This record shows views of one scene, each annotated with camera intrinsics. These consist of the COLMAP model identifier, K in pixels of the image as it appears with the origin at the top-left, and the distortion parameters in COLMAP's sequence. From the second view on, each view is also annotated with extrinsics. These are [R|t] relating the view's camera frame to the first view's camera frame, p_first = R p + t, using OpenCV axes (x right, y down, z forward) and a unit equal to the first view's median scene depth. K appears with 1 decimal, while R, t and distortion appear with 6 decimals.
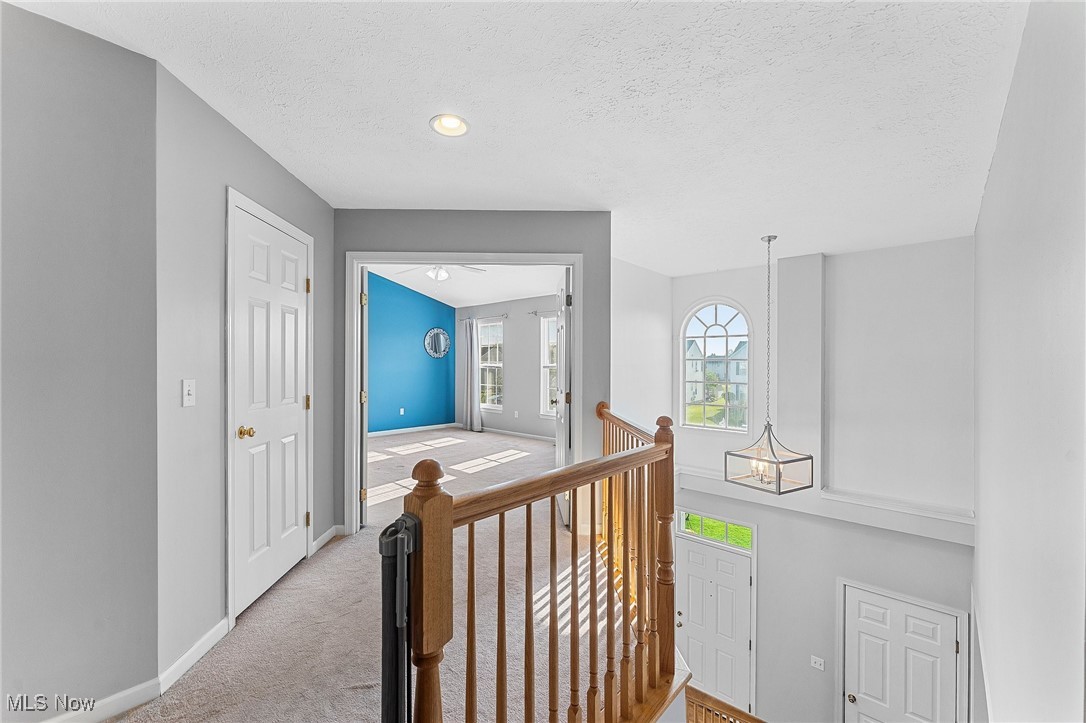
lens RADIAL K [[432.2, 0, 534.3], [0, 432.2, 371.1], [0, 0, 1]] dist [0.000215, 0.000003]
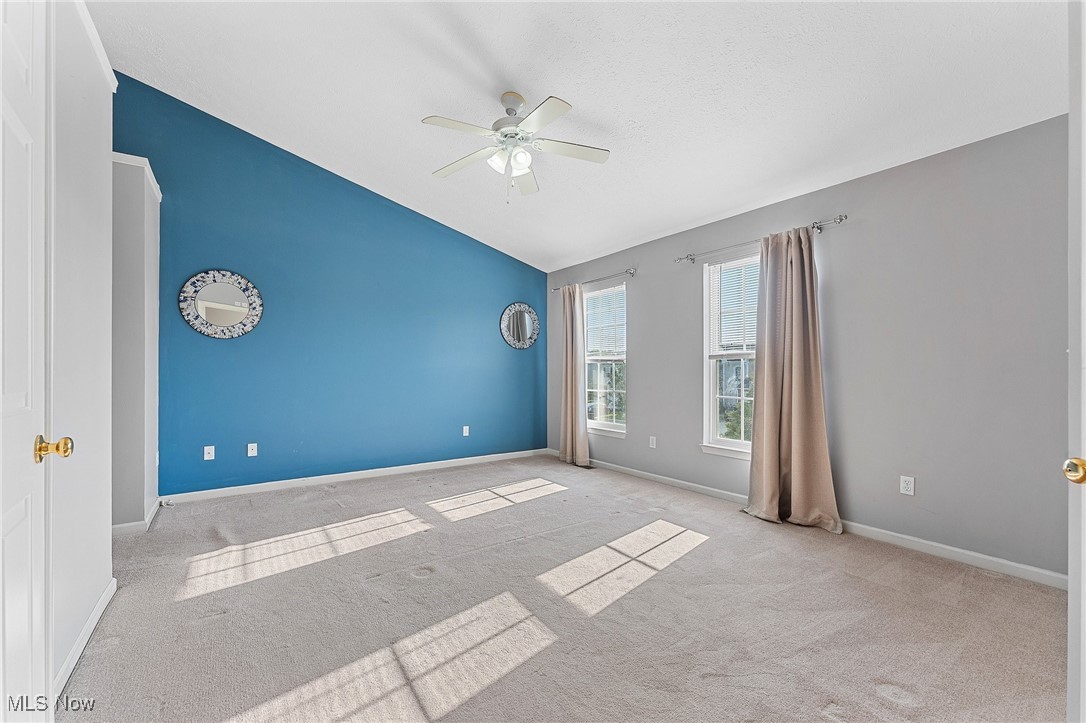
lens RADIAL K [[432.2, 0, 534.3], [0, 432.2, 371.1], [0, 0, 1]] dist [0.000215, 0.000003]
pose [[0.977496, -0.004661, -0.210903, -0.067257], [0.002080, 0.999920, -0.012460, 0.011987], [0.210945, 0.011741, 0.977427, 0.373102]]
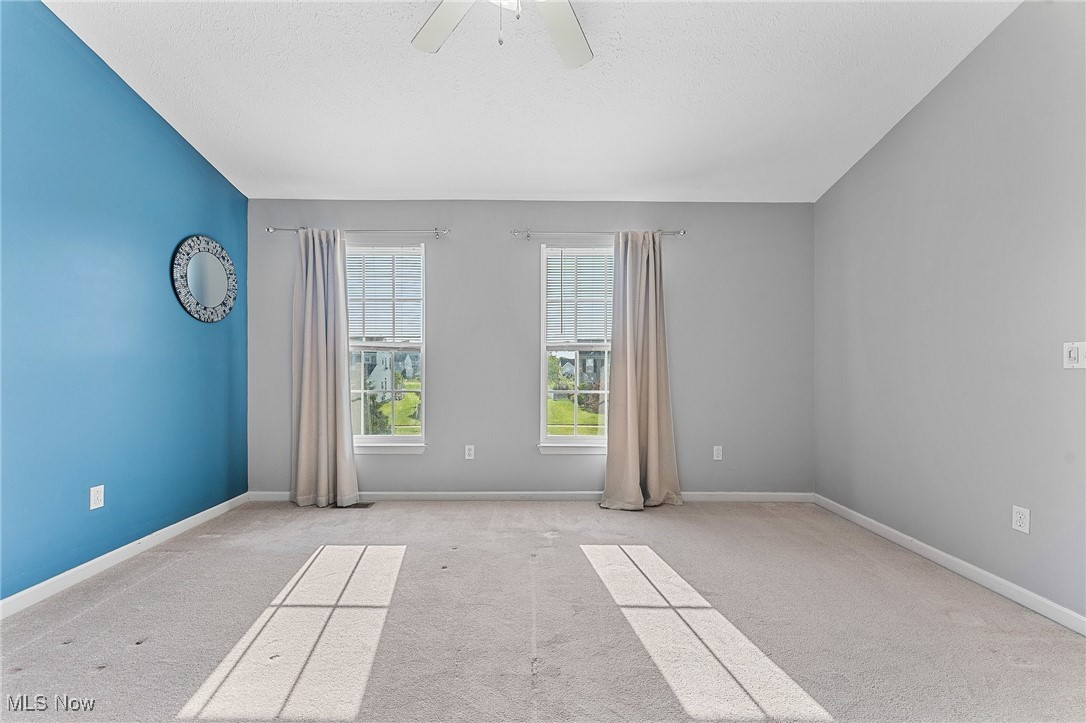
lens RADIAL K [[432.2, 0, 534.3], [0, 432.2, 371.1], [0, 0, 1]] dist [0.000215, 0.000003]
pose [[0.729727, -0.013991, 0.683595, -0.275851], [0.008401, 0.999899, 0.011497, 0.008804], [-0.683687, -0.002647, 0.729771, 0.565983]]
